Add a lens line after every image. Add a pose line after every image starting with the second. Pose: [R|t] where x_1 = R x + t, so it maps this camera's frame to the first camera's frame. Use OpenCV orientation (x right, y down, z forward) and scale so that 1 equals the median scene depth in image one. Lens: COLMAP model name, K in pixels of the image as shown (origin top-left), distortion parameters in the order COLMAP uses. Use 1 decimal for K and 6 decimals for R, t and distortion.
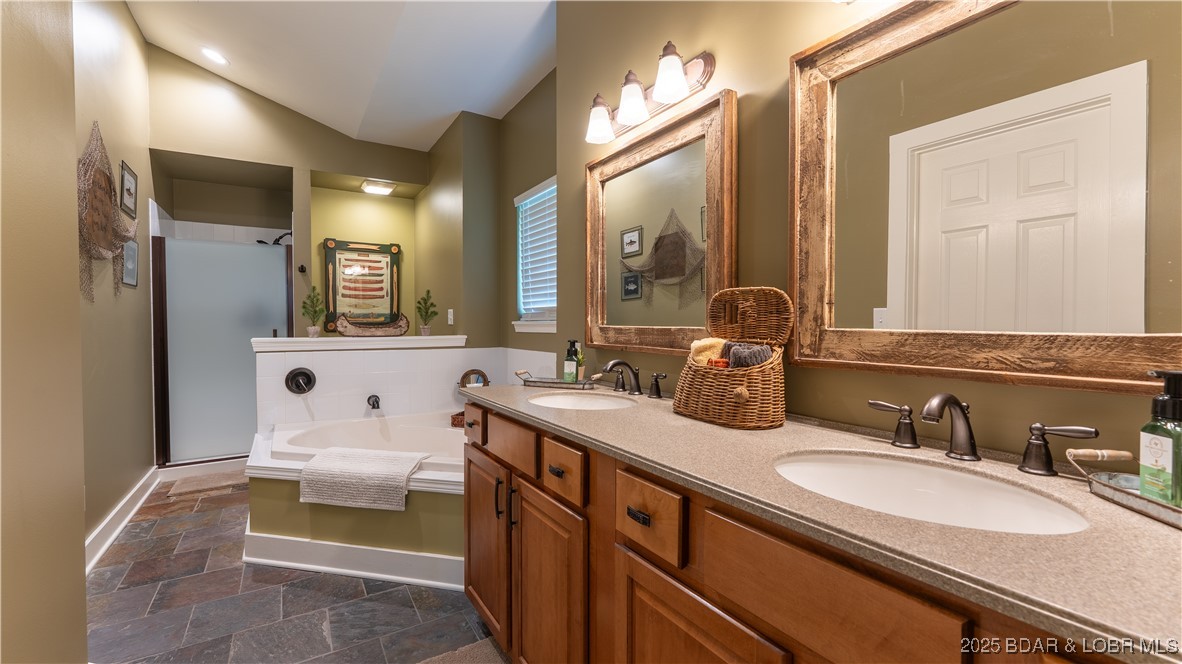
lens RADIAL K [[501.4, 0, 598.9], [0, 501.4, 331.7], [0, 0, 1]] dist [-0.008396, -0.000226]
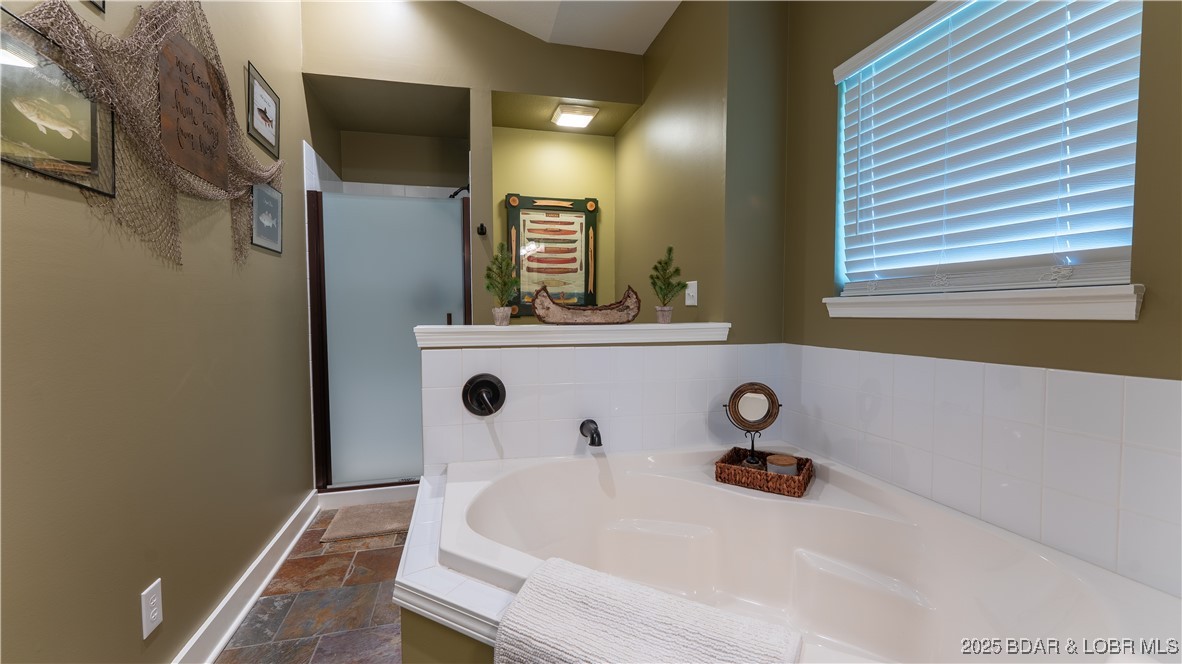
lens RADIAL K [[501.4, 0, 585.1], [0, 501.4, 328.4], [0, 0, 1]] dist [-0.008396, -0.000226]
pose [[0.950202, 0.007588, -0.311542, -0.249311], [-0.001591, 0.999809, 0.019498, 0.002677], [0.311630, -0.018032, 0.950032, 0.394051]]
